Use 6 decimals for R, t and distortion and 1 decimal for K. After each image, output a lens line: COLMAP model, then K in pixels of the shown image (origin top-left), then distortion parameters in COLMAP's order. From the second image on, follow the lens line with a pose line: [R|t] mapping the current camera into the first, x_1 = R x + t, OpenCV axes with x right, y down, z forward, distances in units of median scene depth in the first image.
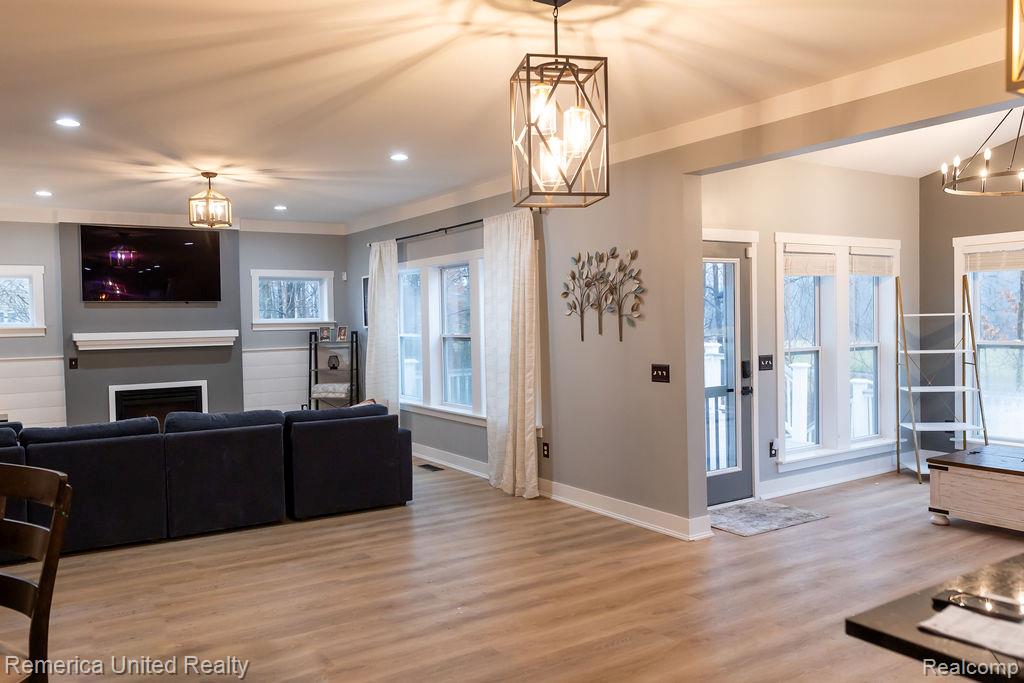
lens RADIAL K [[683.2, 0, 512.6], [0, 683.2, 333.2], [0, 0, 1]] dist [0.008403, 0.000961]
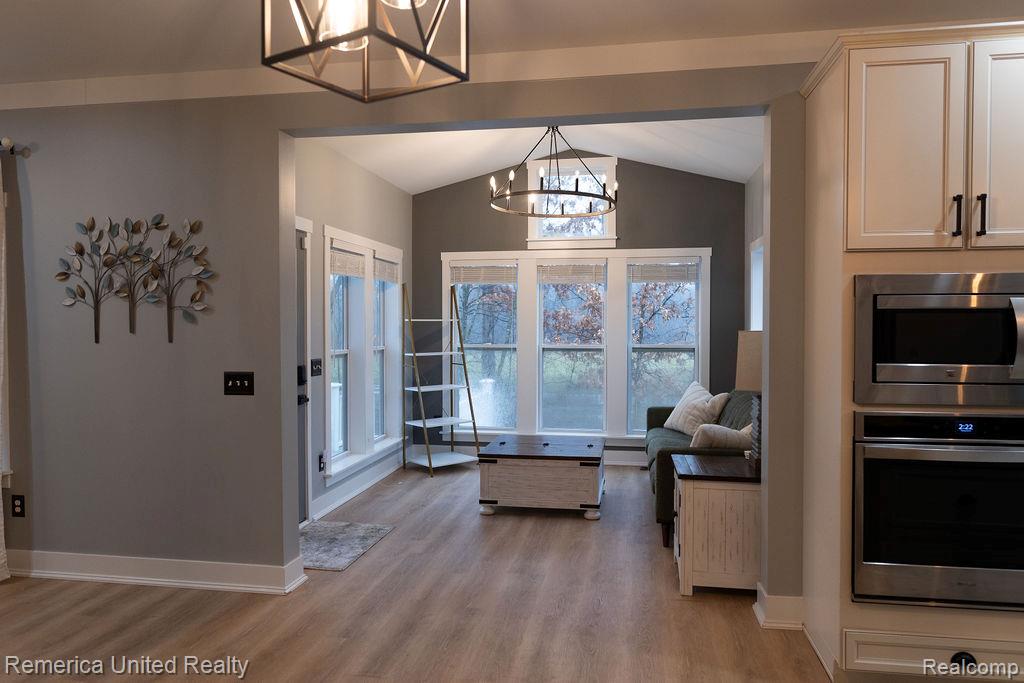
lens RADIAL K [[683.2, 0, 512.6], [0, 683.2, 333.2], [0, 0, 1]] dist [0.008403, 0.000961]
pose [[0.714234, 0.009228, 0.699847, -0.088131], [-0.002349, 0.999939, -0.010787, 0.008056], [-0.699903, 0.006061, 0.714212, 0.197495]]
